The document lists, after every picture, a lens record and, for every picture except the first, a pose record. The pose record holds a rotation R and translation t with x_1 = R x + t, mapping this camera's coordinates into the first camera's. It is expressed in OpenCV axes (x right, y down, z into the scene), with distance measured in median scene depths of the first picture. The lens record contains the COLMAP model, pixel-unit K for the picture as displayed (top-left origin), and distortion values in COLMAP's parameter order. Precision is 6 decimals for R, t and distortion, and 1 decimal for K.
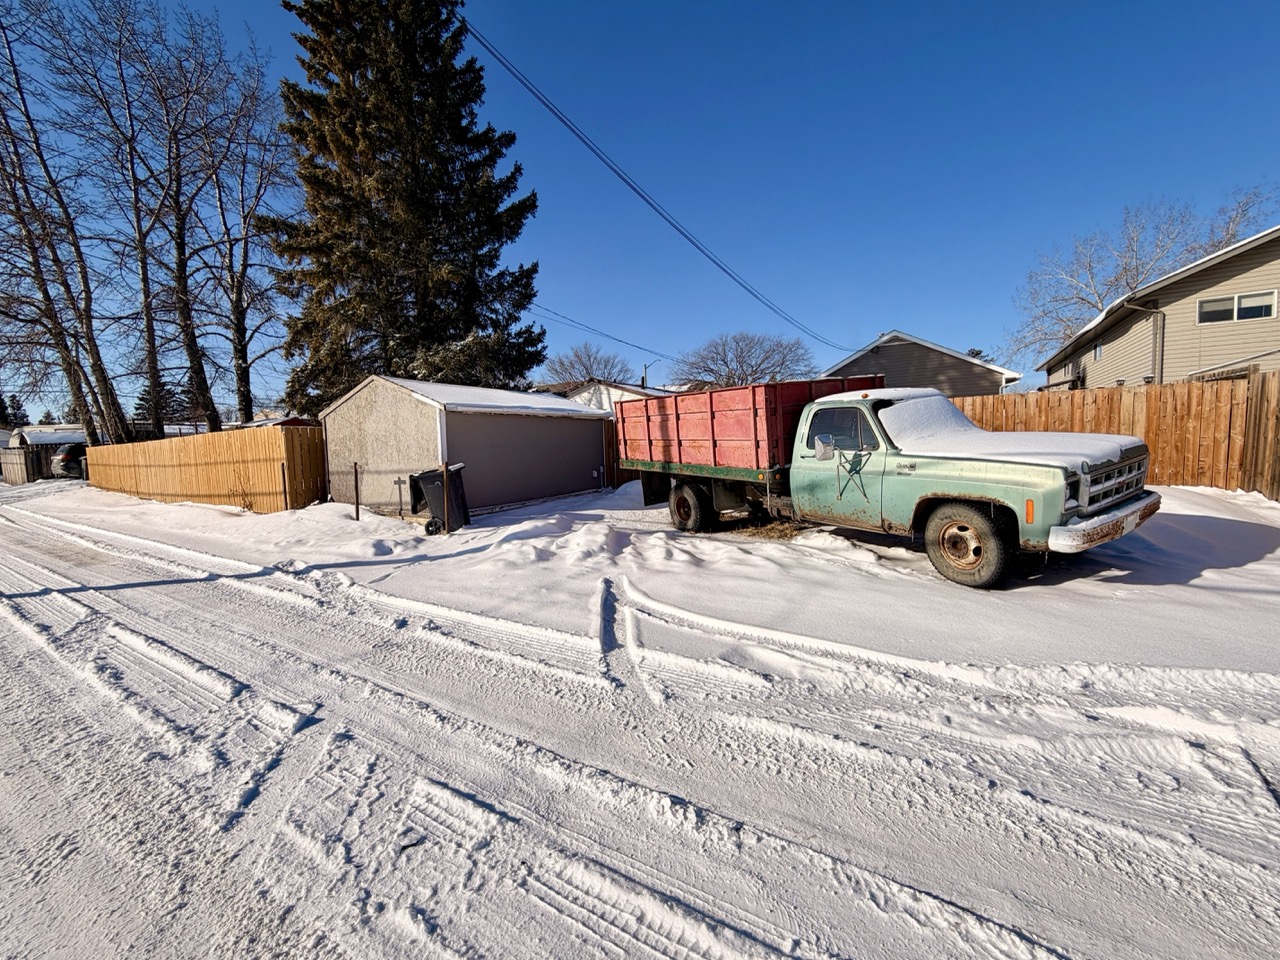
lens RADIAL K [[508.2, 0, 635.5], [0, 508.2, 485.4], [0, 0, 1]] dist [-0.000419, -0.000071]
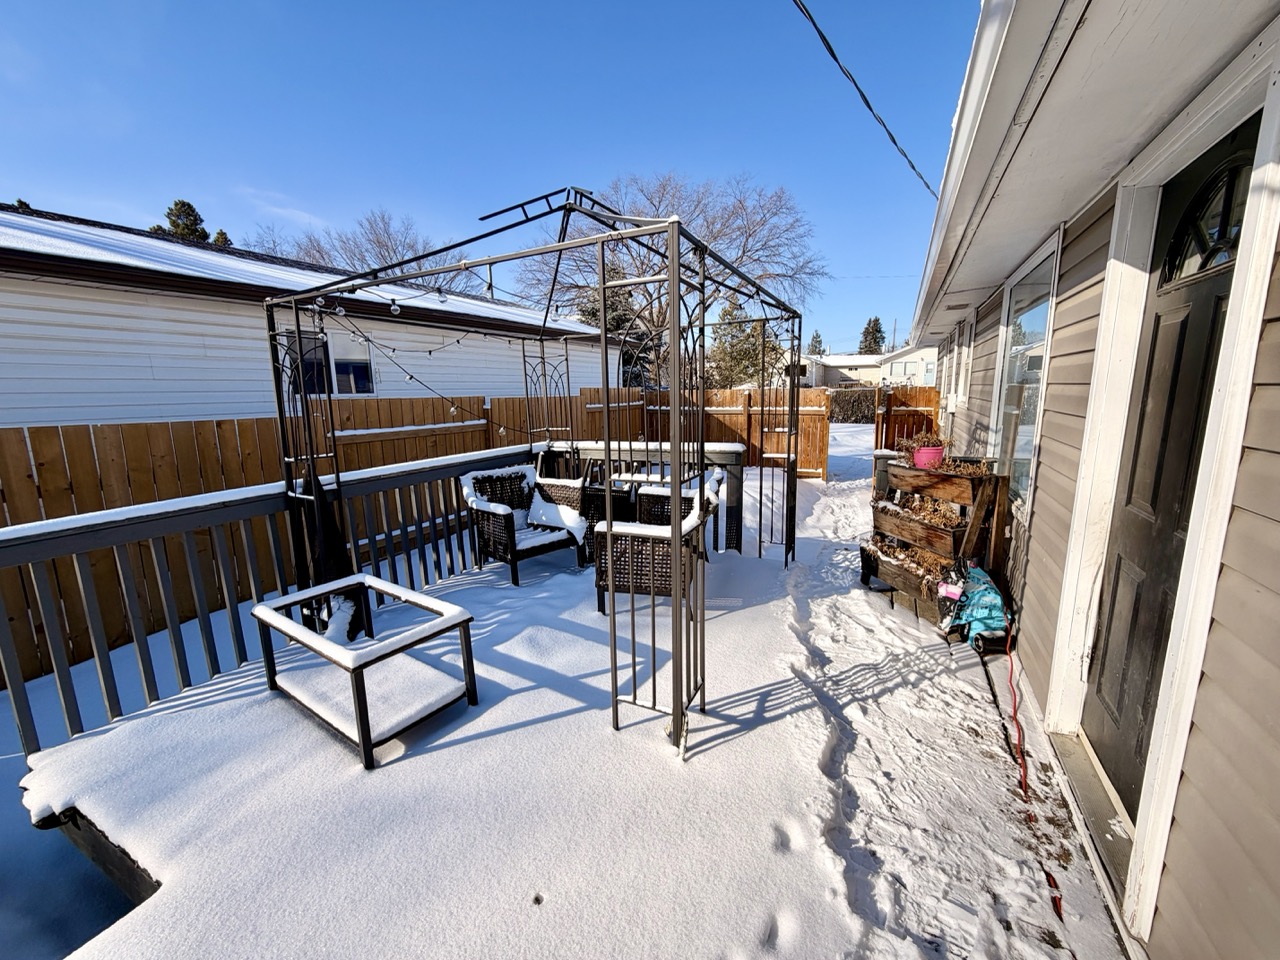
lens RADIAL K [[508.2, 0, 640.7], [0, 508.2, 479.7], [0, 0, 1]] dist [-0.000419, -0.000071]
pose [[0.997564, 0.003333, 0.069683, 0.267646], [-0.010387, 0.994821, 0.101108, -0.123275], [-0.068985, -0.101585, 0.992432, 0.864607]]
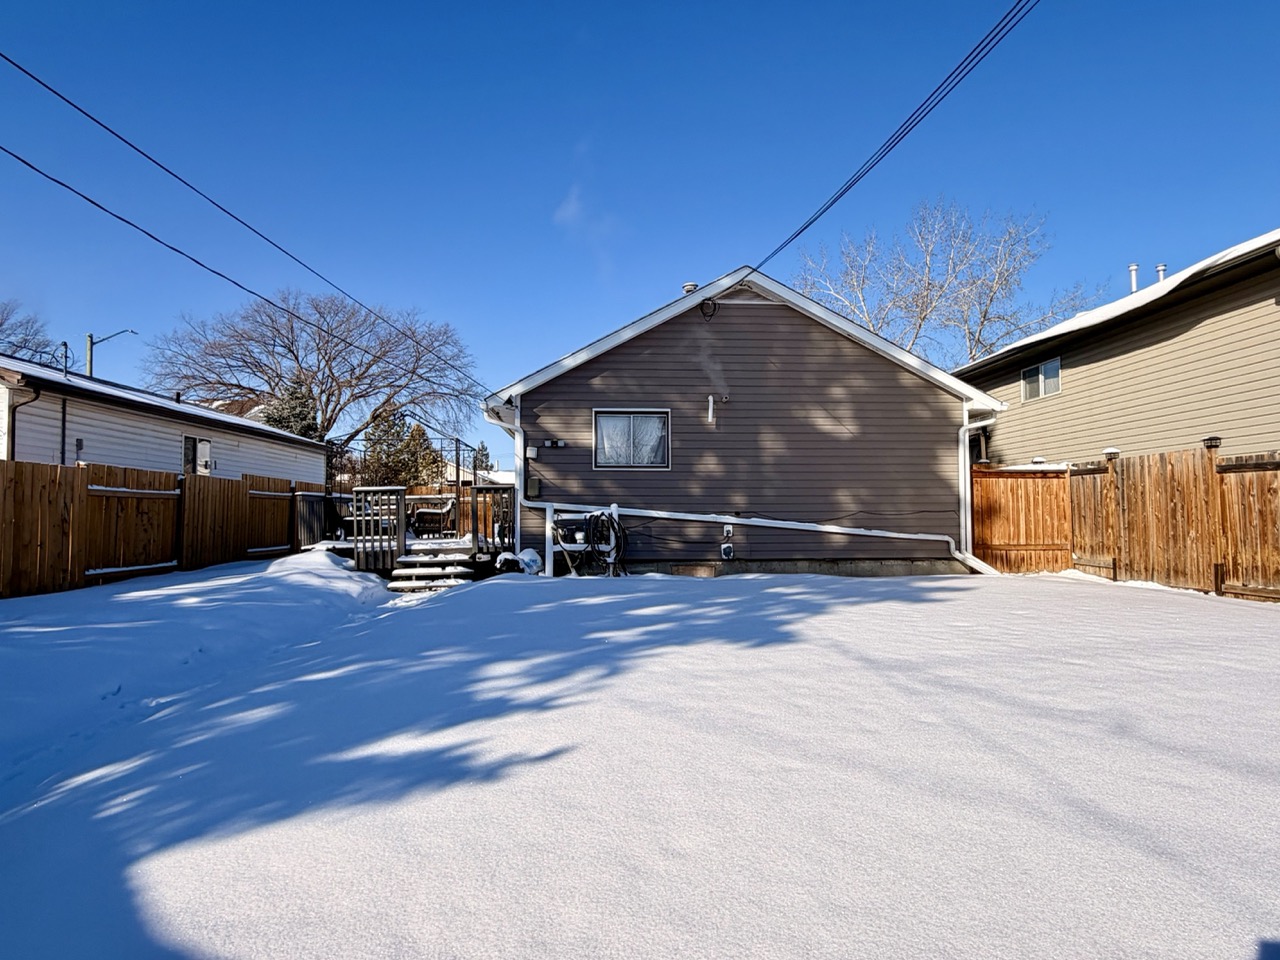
lens RADIAL K [[780.2, 0, 639.3], [0, 780.2, 477.5], [0, 0, 1]] dist [0.002434, -0.000234]
pose [[0.830536, 0.055399, 0.554203, 0.086463], [0.019048, 0.991634, -0.127671, -0.050606], [-0.556639, 0.116592, 0.822532, 0.422521]]
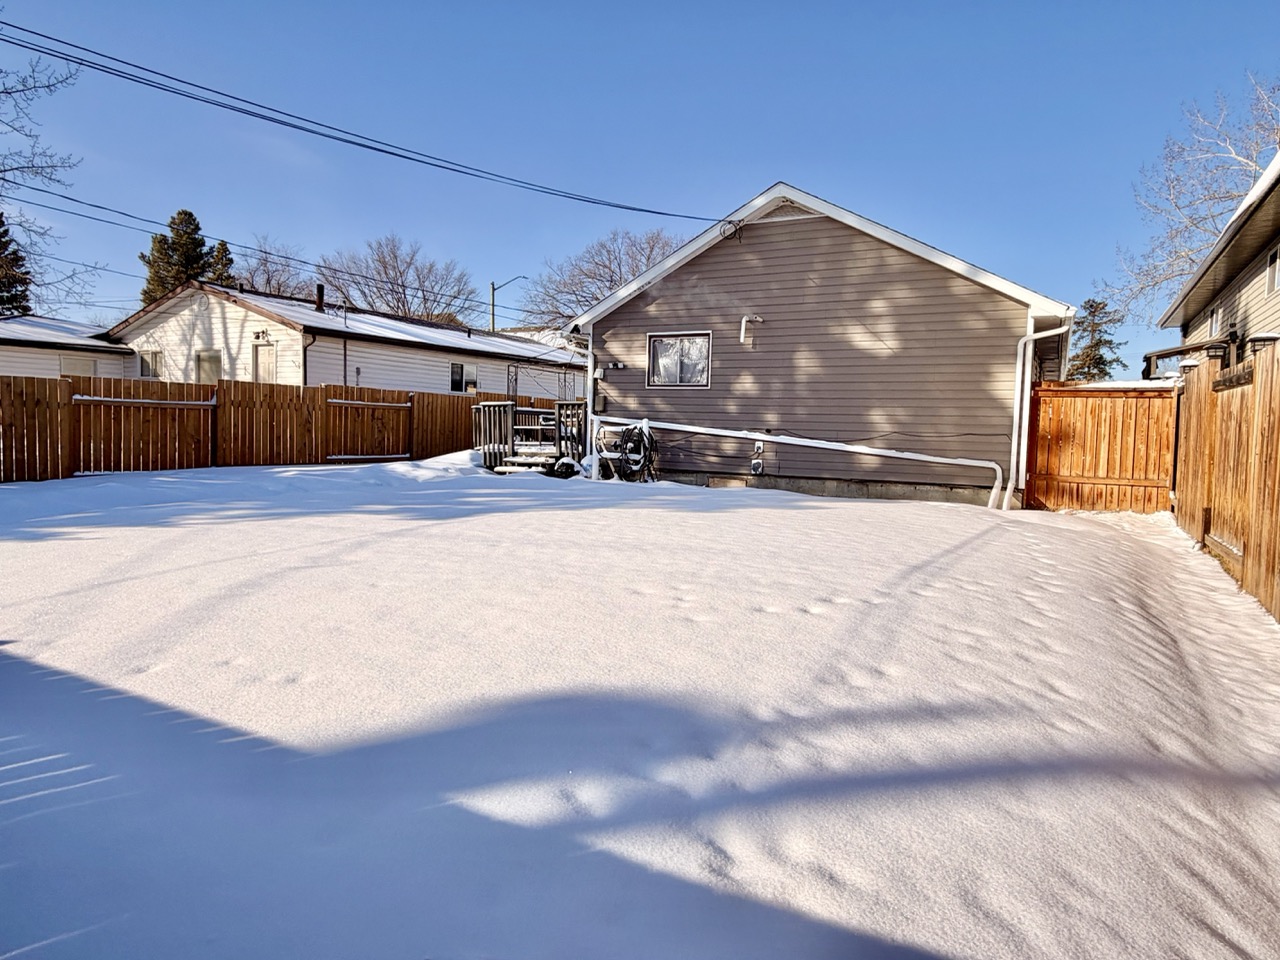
lens RADIAL K [[780.2, 0, 635.2], [0, 780.2, 474.4], [0, 0, 1]] dist [0.002434, -0.000234]
pose [[0.997635, 0.055262, 0.040871, 0.287357], [-0.054595, 0.998359, -0.017275, -0.048097], [-0.041758, 0.015003, 0.999015, 0.302877]]
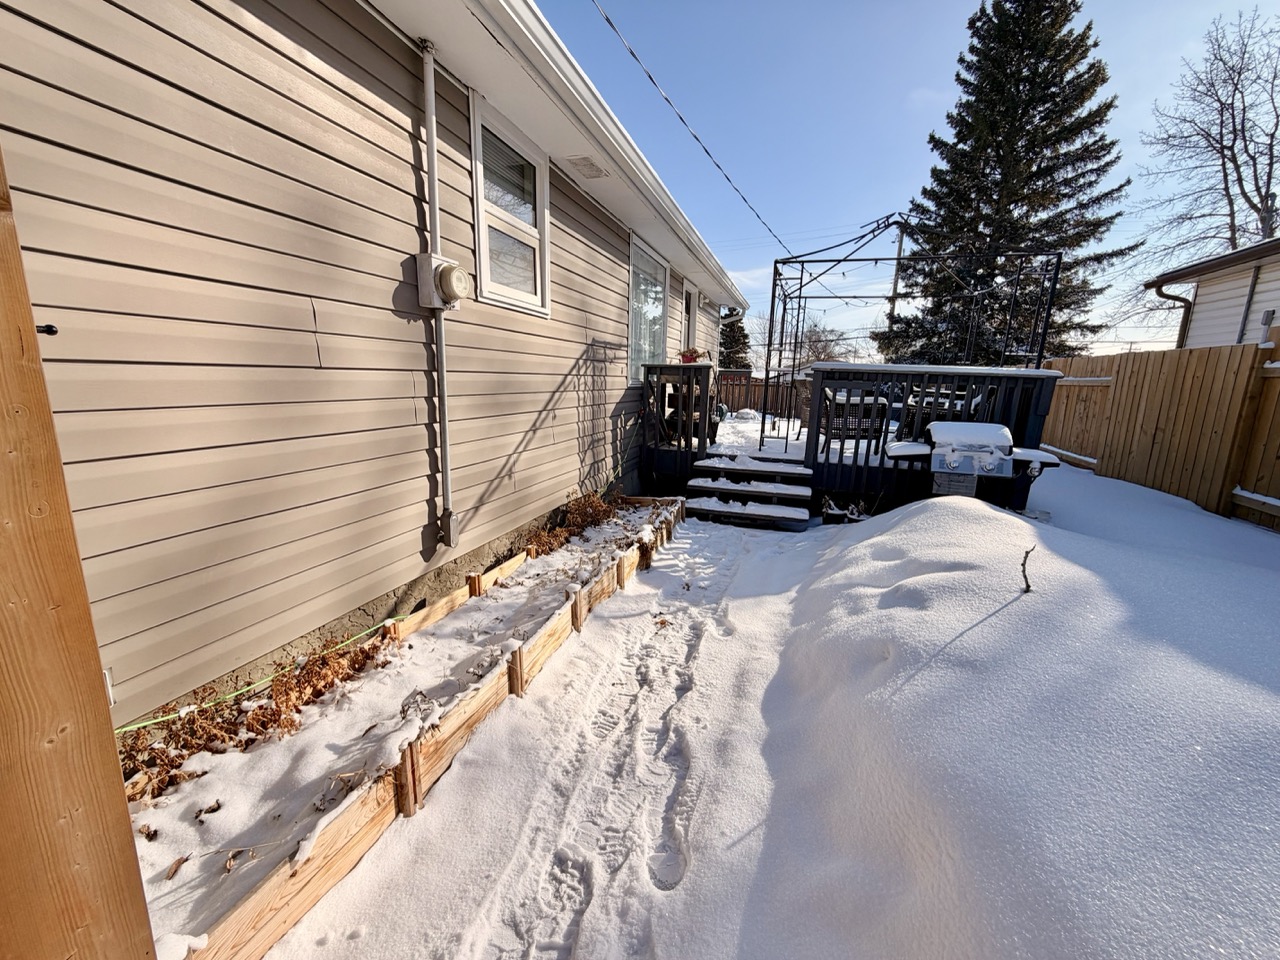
lens RADIAL K [[508.2, 0, 646.9], [0, 508.2, 477.3], [0, 0, 1]] dist [-0.000419, -0.000071]
pose [[-0.967724, 0.065564, -0.243334, 0.416969], [-0.003367, 0.962115, 0.272622, -0.129766], [0.251989, 0.264643, -0.930841, 1.173751]]
